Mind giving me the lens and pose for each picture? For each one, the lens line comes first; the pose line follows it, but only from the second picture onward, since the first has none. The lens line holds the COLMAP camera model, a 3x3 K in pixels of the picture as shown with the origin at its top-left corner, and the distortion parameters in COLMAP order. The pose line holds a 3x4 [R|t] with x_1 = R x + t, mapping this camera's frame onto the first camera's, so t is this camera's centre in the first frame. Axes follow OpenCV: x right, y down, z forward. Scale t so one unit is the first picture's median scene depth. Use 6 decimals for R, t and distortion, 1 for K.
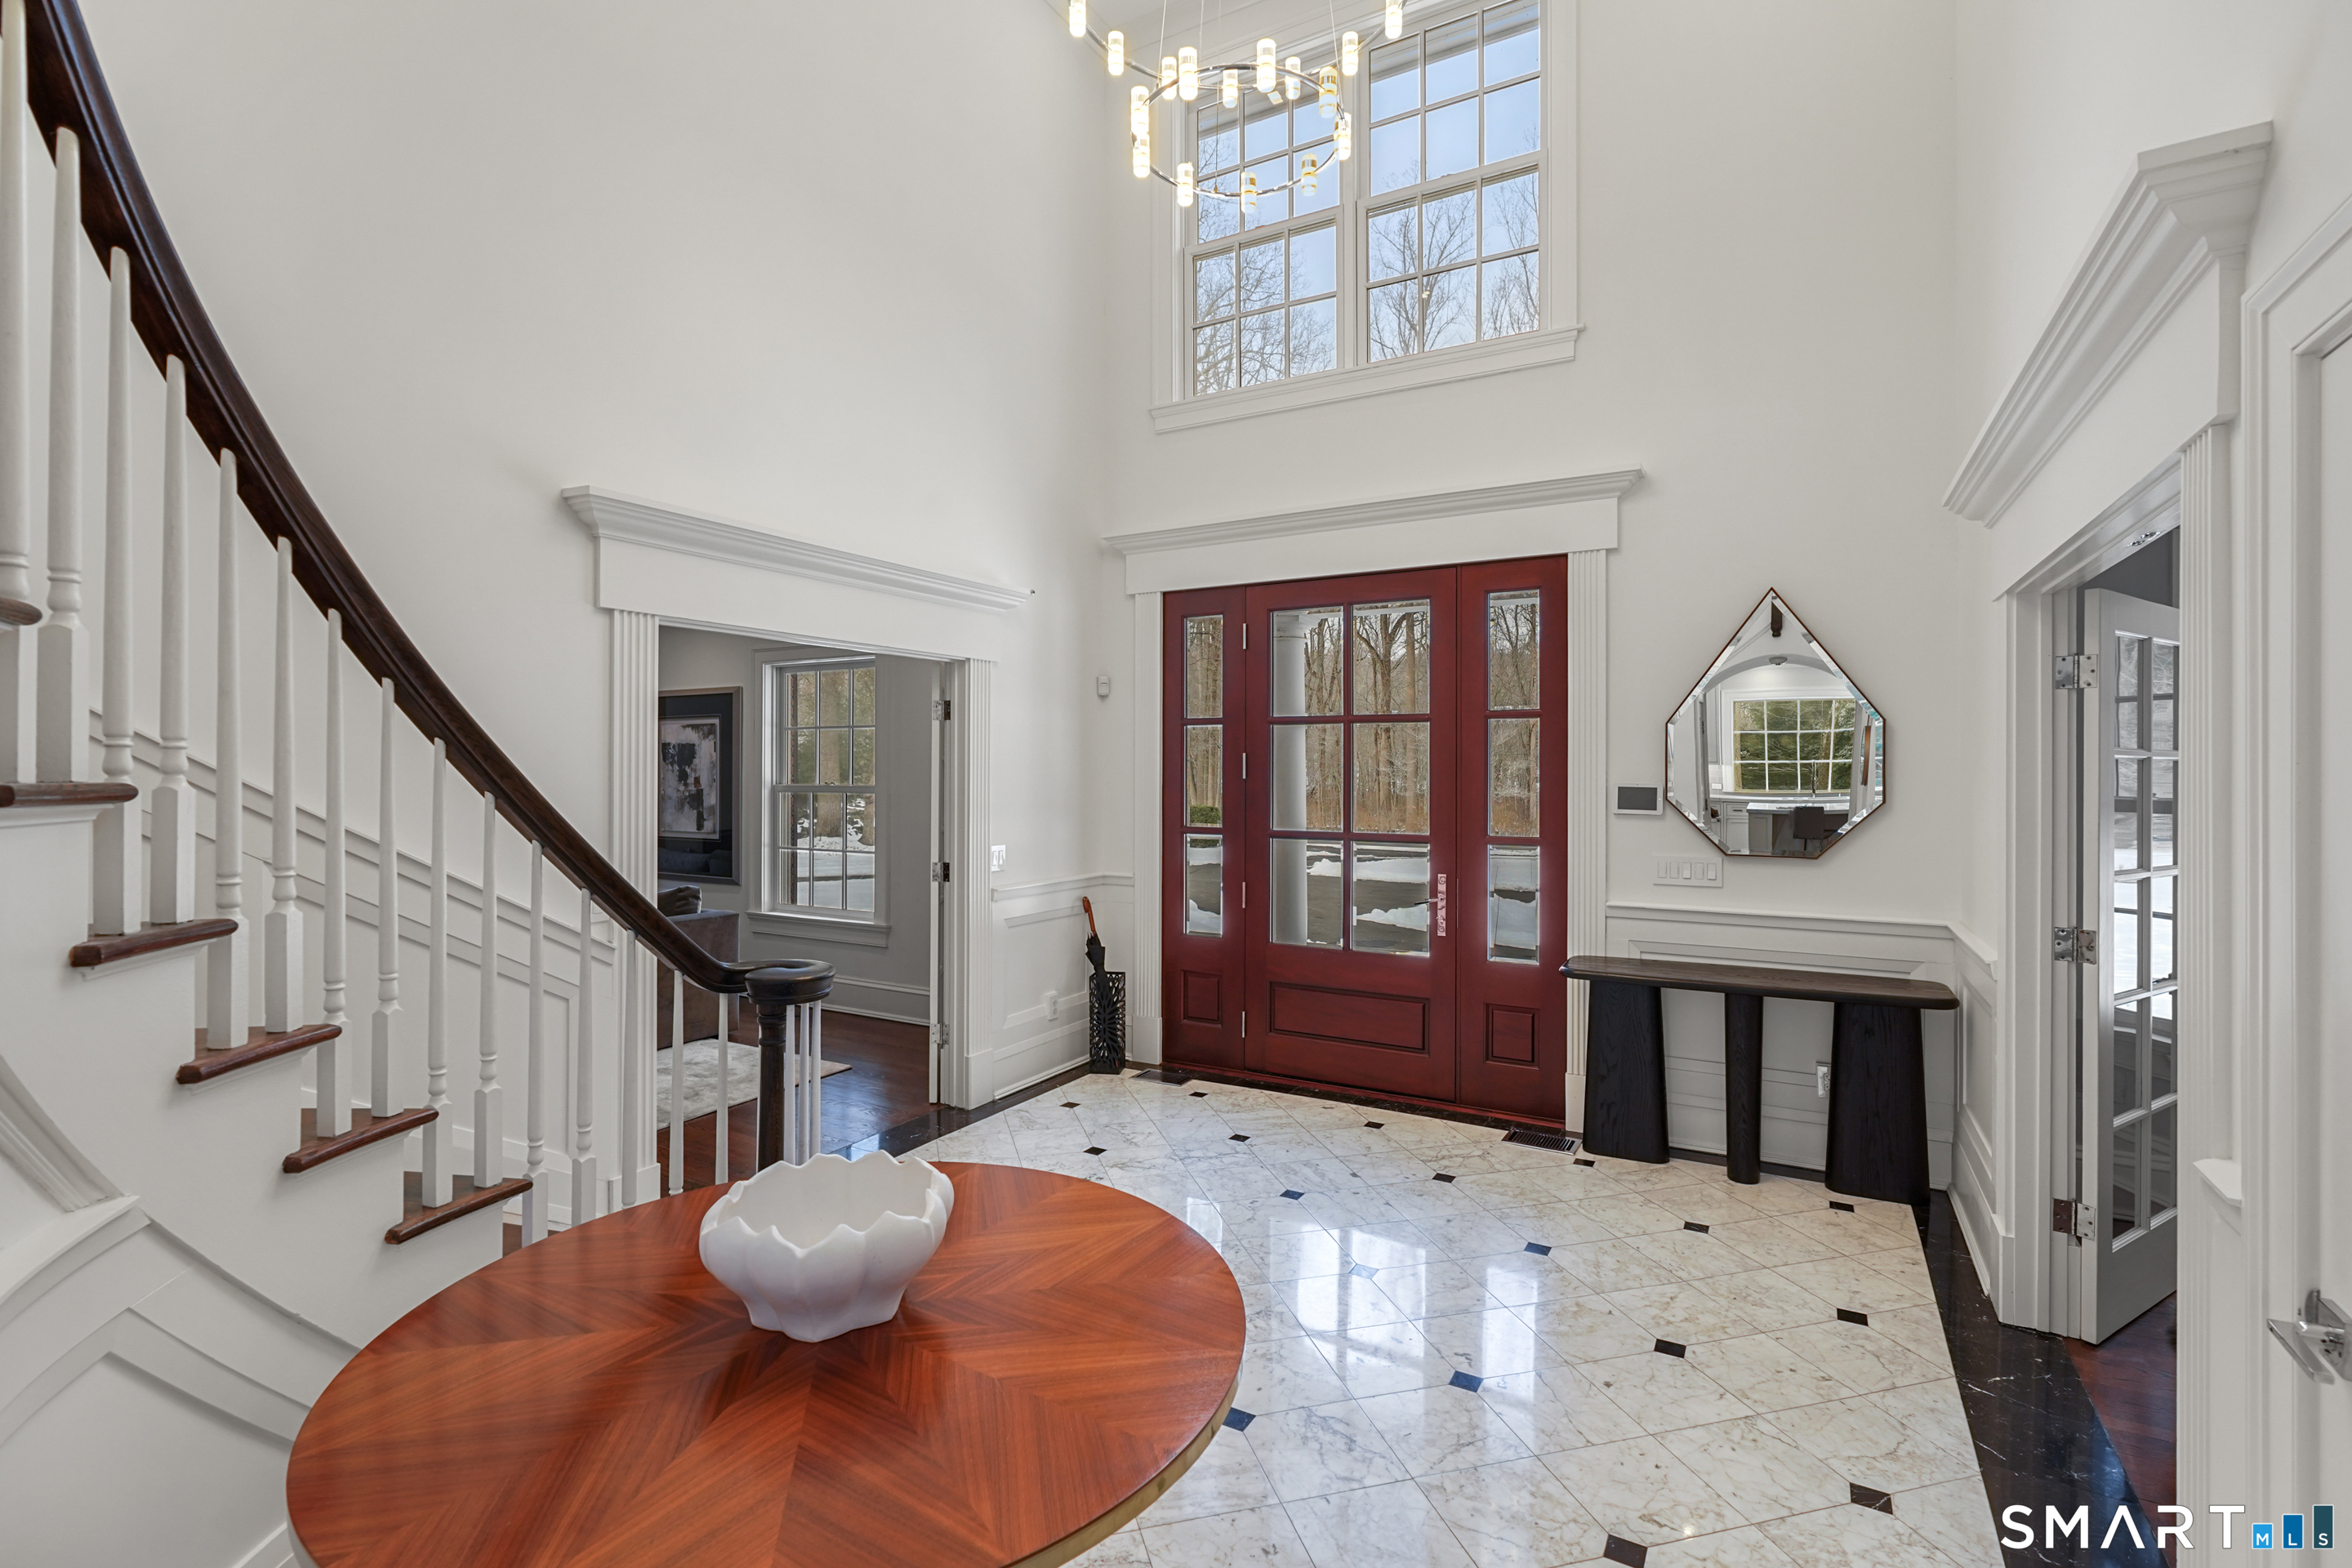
lens RADIAL K [[1087.4, 0, 1176.0], [0, 1087.4, 784.0], [0, 0, 1]] dist [0.000100, 0.000022]
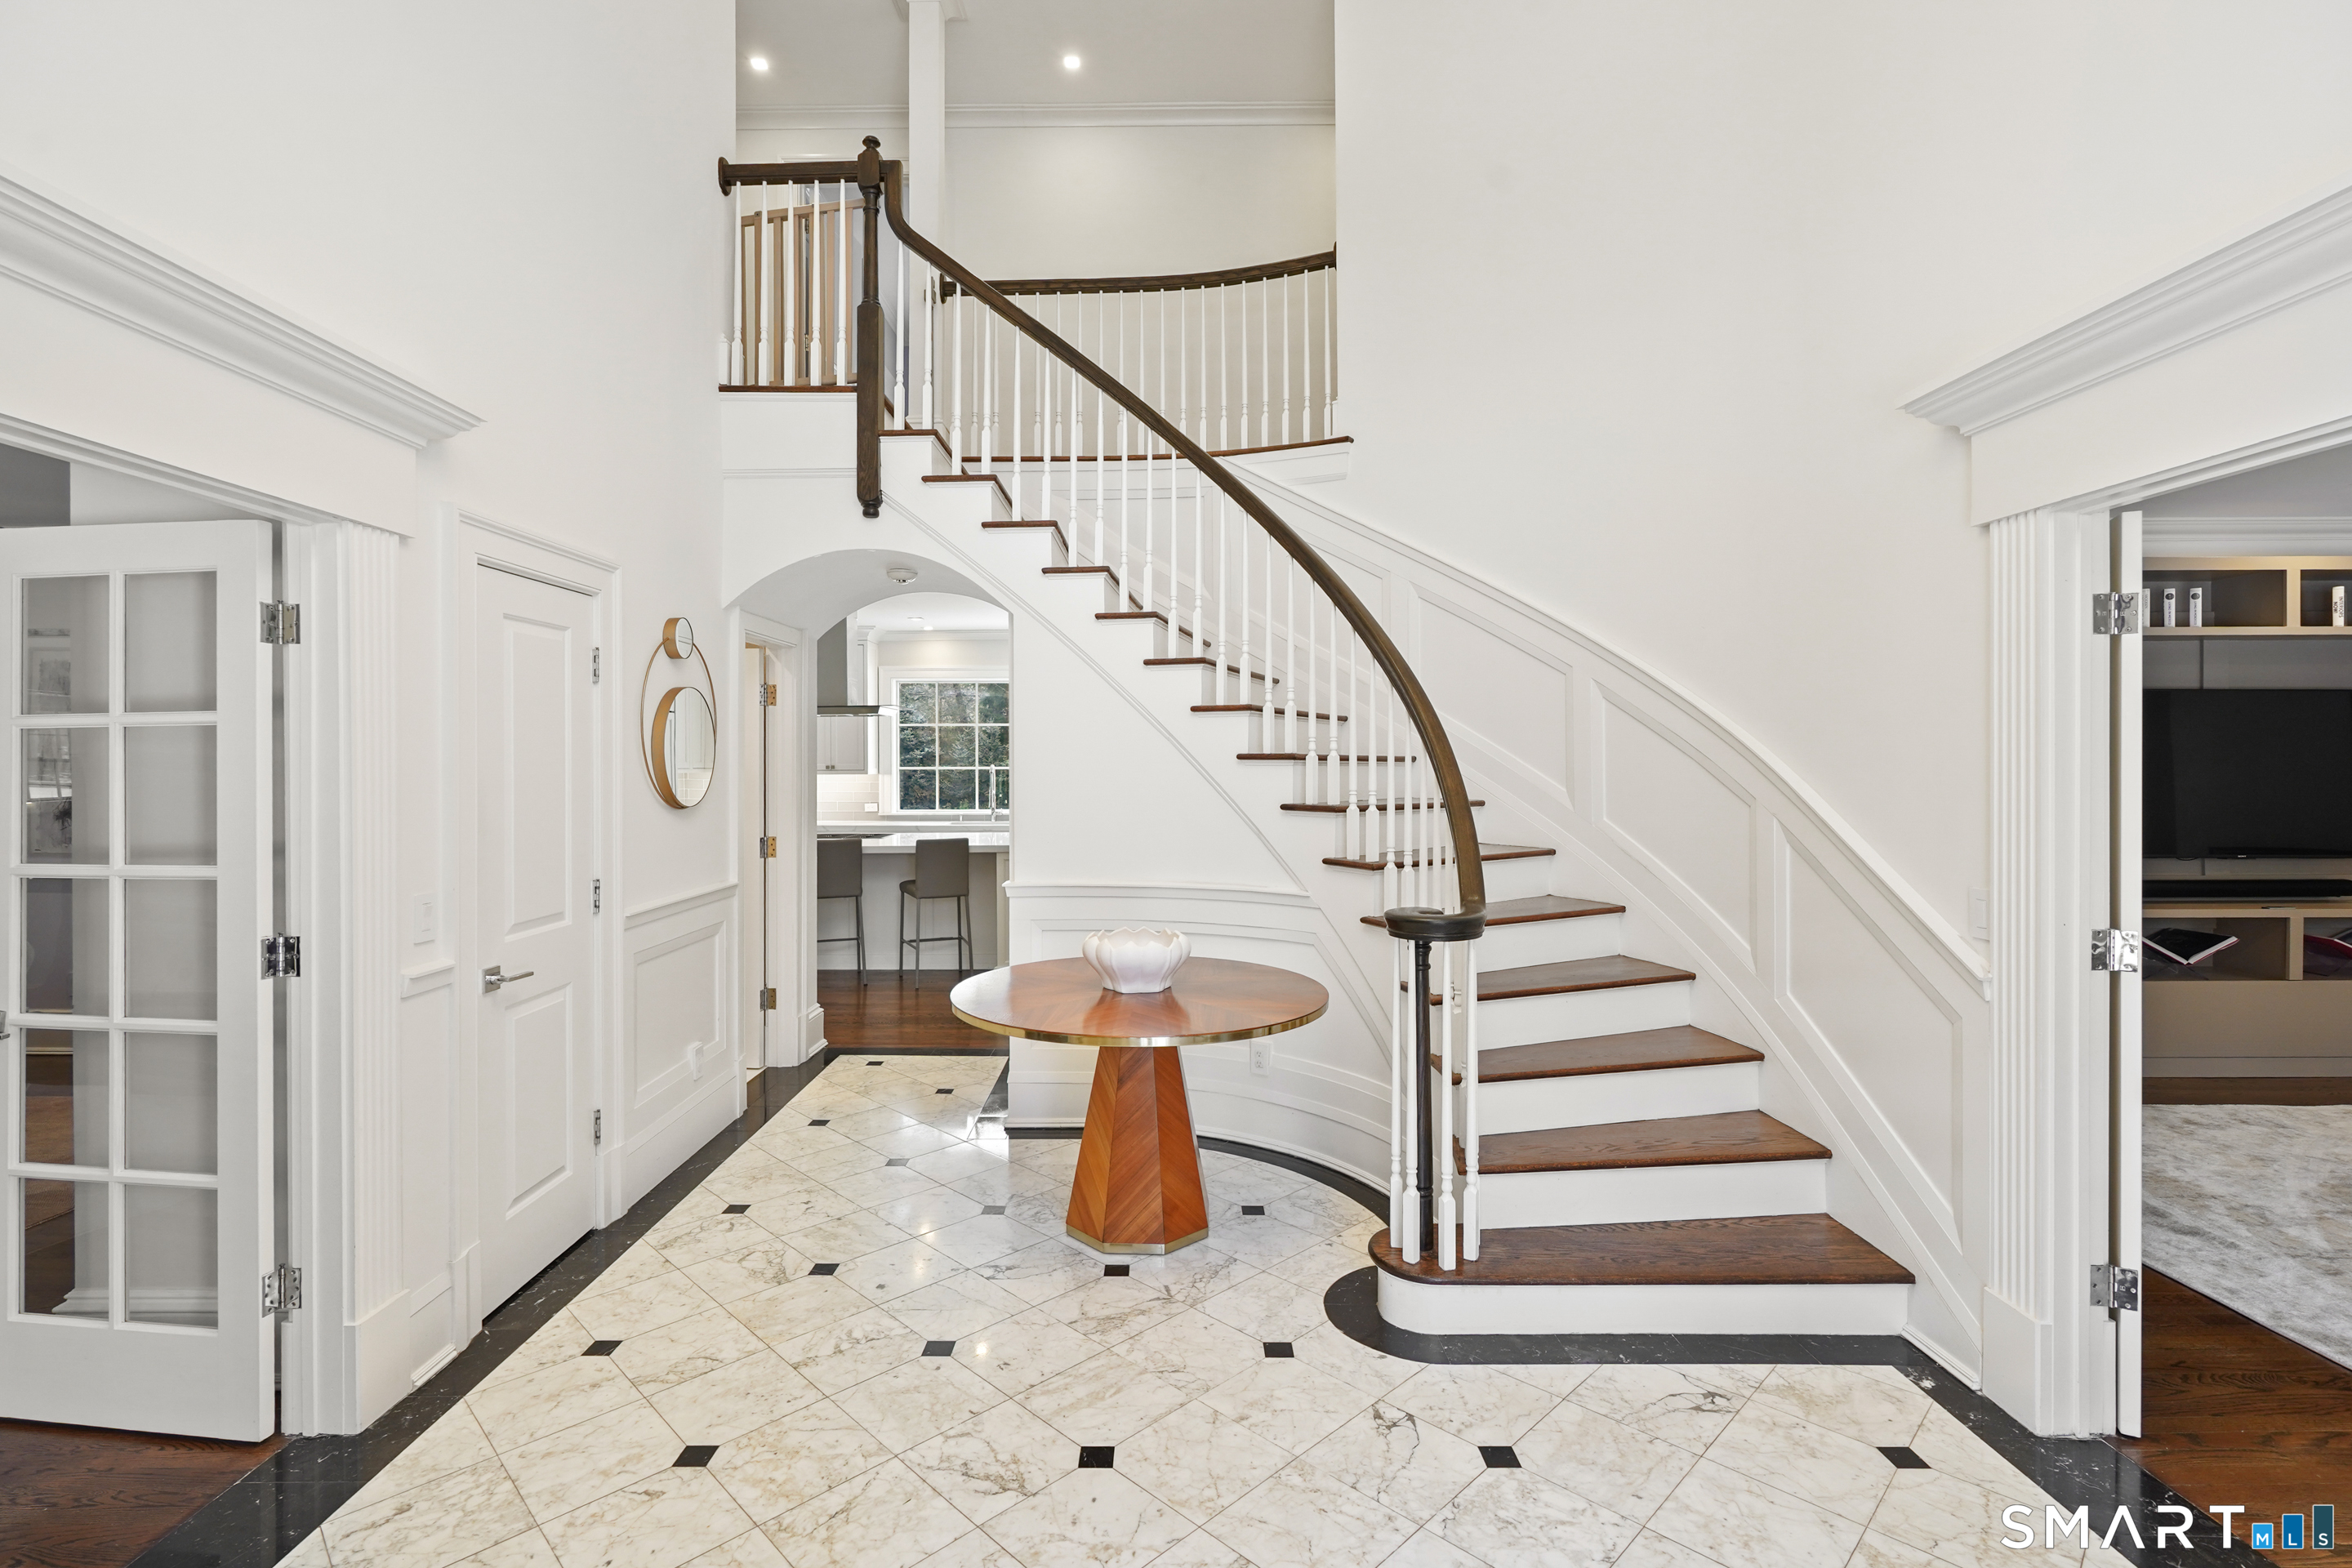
lens RADIAL K [[1087.4, 0, 1176.0], [0, 1087.4, 784.0], [0, 0, 1]] dist [0.000100, 0.000022]
pose [[-0.862585, 0.010421, -0.505805, 0.457485], [-0.003485, 0.999642, 0.026540, 0.000404], [0.505900, 0.024656, -0.862239, 1.829955]]
